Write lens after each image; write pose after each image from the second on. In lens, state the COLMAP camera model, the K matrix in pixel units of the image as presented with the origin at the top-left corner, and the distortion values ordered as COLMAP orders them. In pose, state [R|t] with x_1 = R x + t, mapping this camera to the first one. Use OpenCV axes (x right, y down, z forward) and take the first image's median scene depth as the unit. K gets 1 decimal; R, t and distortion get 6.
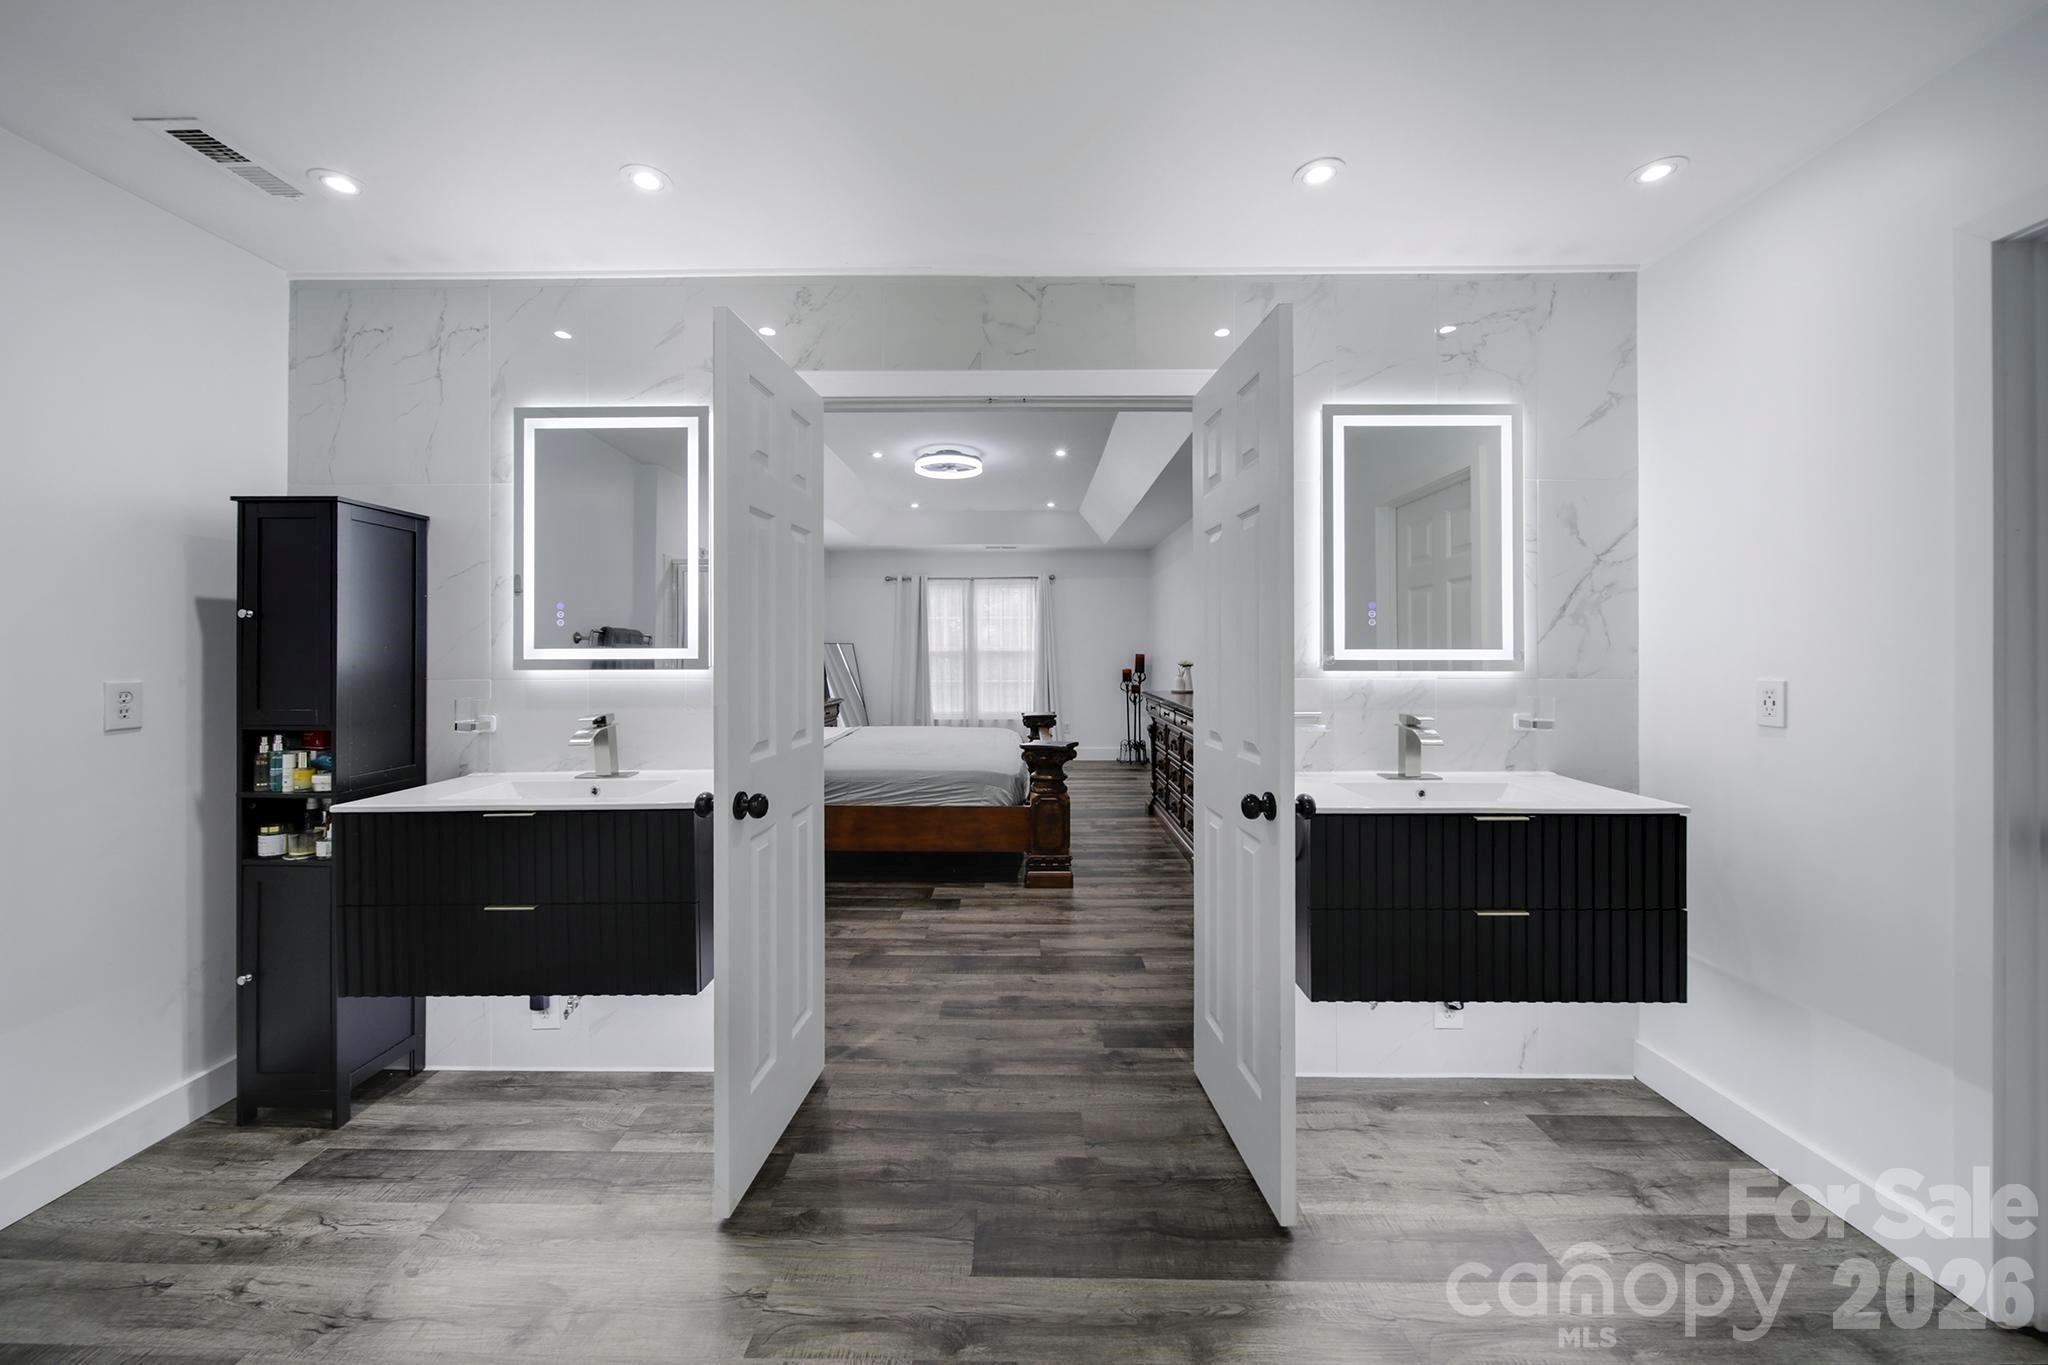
lens RADIAL K [[725.2, 0, 1025.3], [0, 725.2, 673.2], [0, 0, 1]] dist [-0.003104, -0.000756]
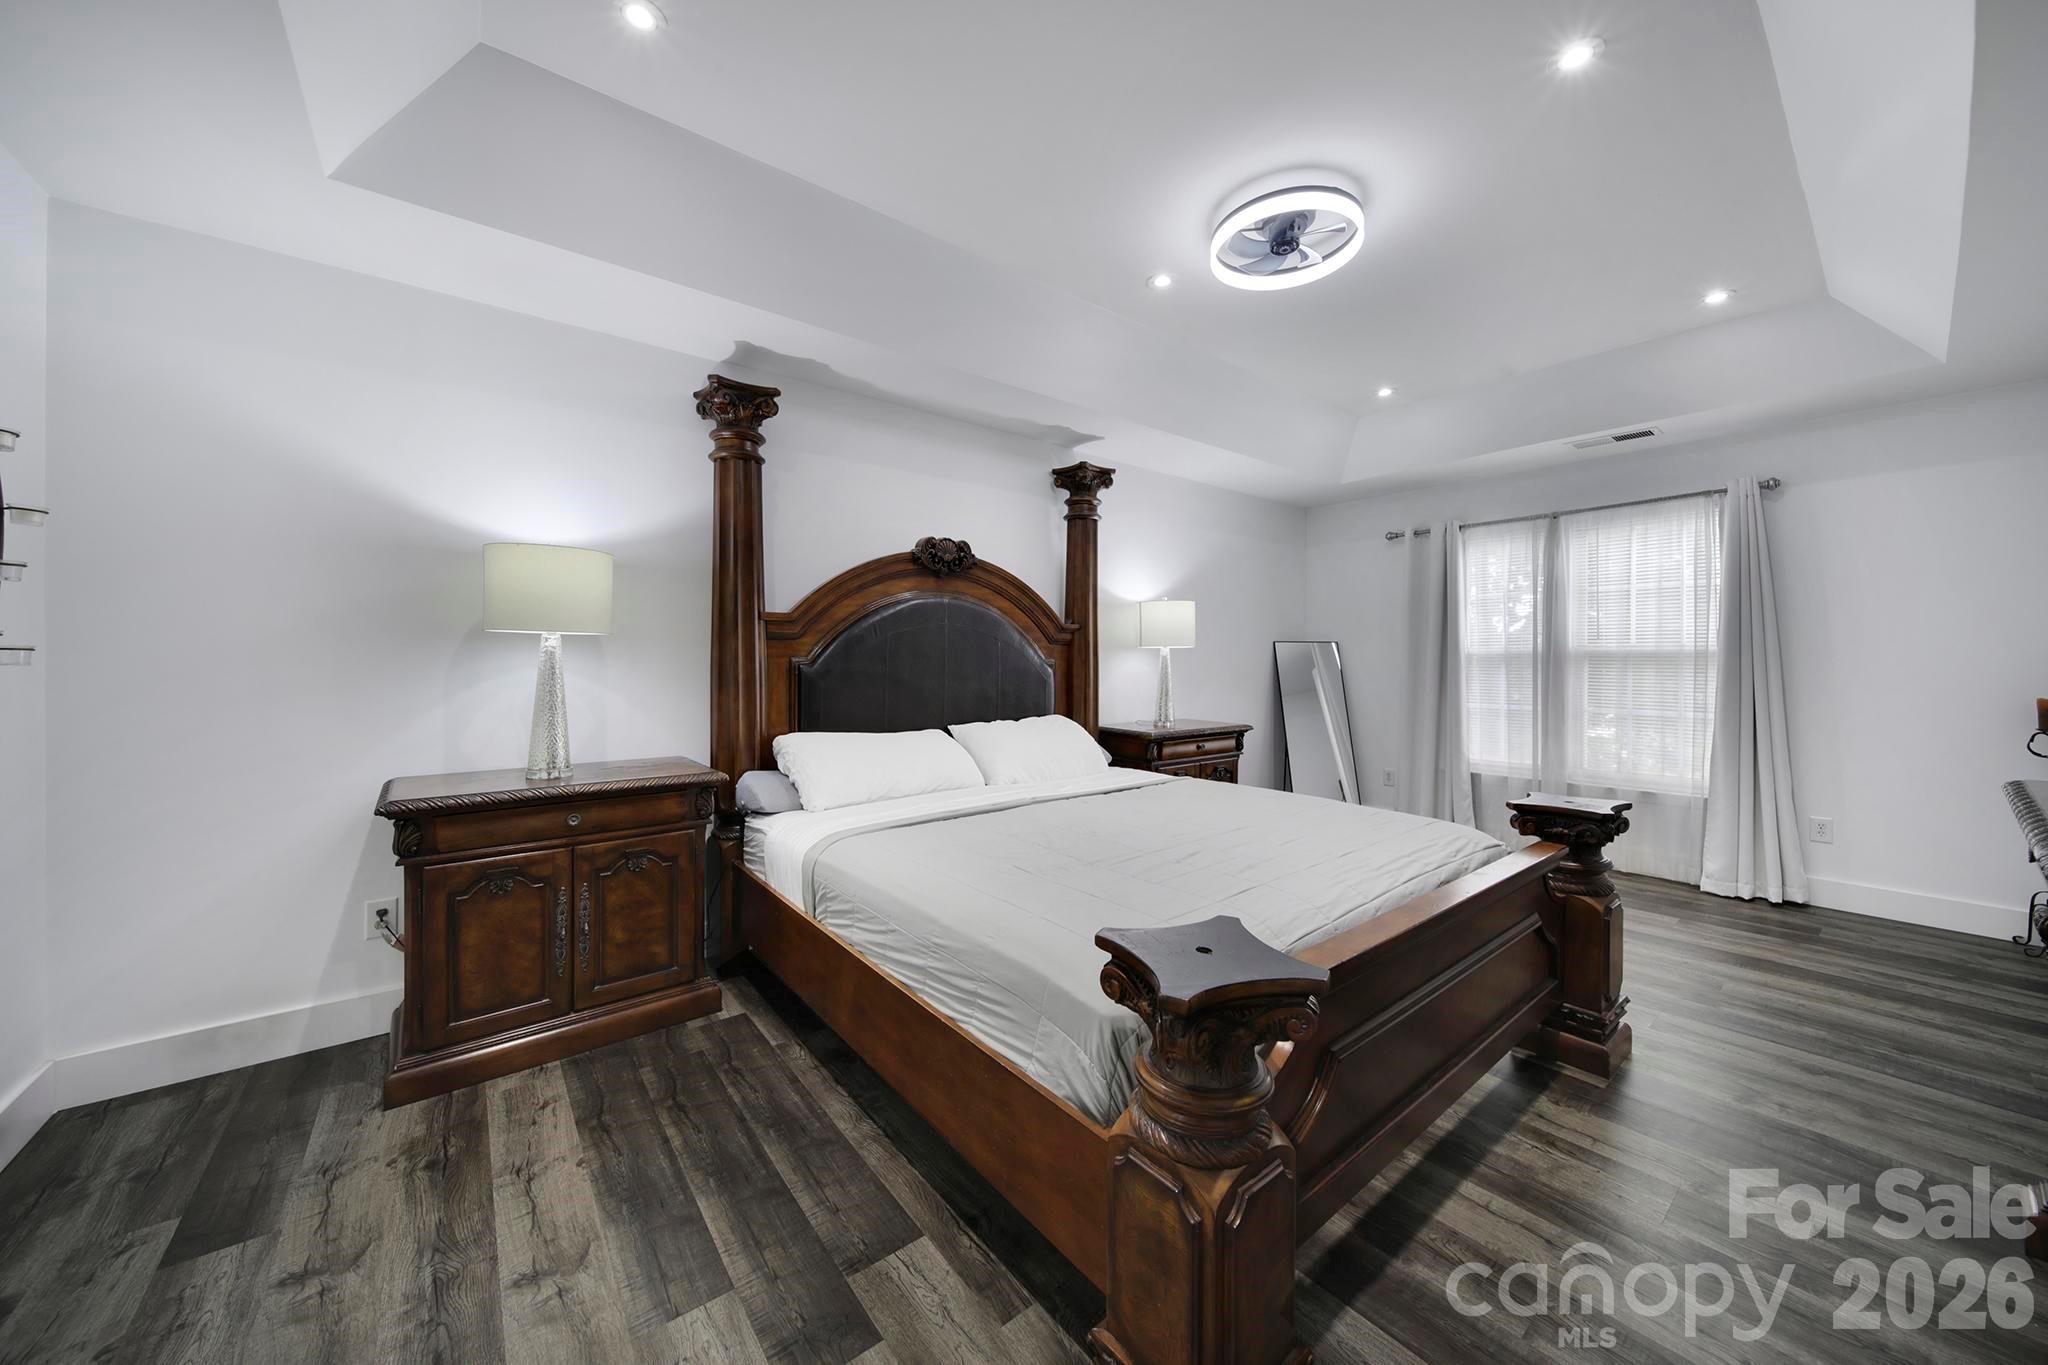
lens RADIAL K [[725.2, 0, 1018.5], [0, 725.2, 669.9], [0, 0, 1]] dist [-0.003104, -0.000756]
pose [[0.623676, 0.008420, -0.781638, 0.096384], [-0.026948, 0.999579, -0.010734, -0.001556], [0.781218, 0.027758, 0.623640, 0.370601]]
